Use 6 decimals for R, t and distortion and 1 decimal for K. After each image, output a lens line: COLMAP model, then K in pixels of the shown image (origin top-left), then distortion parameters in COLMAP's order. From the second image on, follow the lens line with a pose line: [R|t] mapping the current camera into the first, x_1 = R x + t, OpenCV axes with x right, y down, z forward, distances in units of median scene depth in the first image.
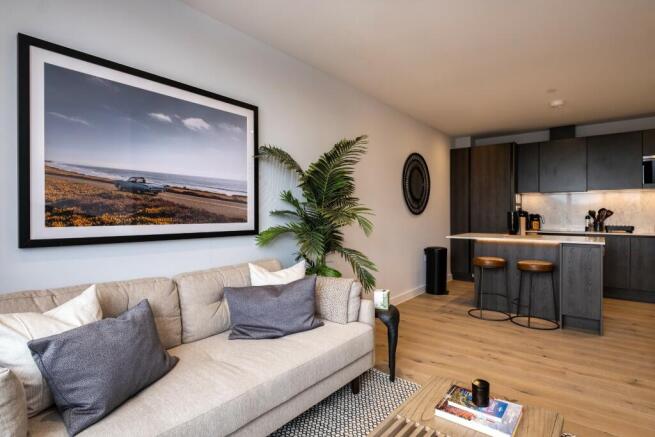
lens RADIAL K [[342.8, 0, 324.4], [0, 342.8, 214.6], [0, 0, 1]] dist [0.004417, 0.000624]
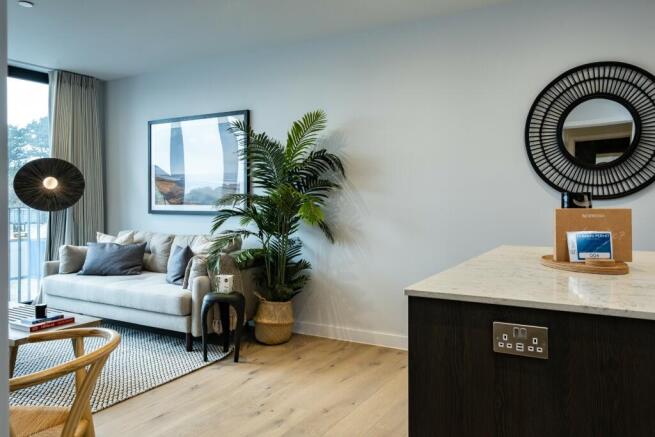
lens RADIAL K [[473.4, 0, 350.7], [0, 473.4, 199.1], [0, 0, 1]] dist [0.003109, -0.007512]
pose [[0.181171, 0.005073, -0.983438, 1.580150], [0.000034, 0.999987, 0.005164, -0.009822], [0.983452, -0.000969, 0.181169, 1.102563]]
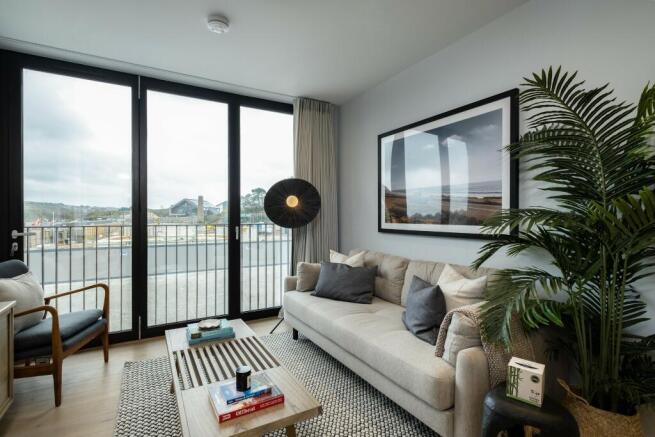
lens RADIAL K [[324.9, 0, 329.9], [0, 324.9, 214.9], [0, 0, 1]] dist [0.002562, 0.000382]
pose [[-0.338474, 0.000214, -0.940976, 0.735155], [0.000739, 1.000000, -0.000038, -0.007419], [0.940975, -0.000708, -0.338474, 0.879511]]
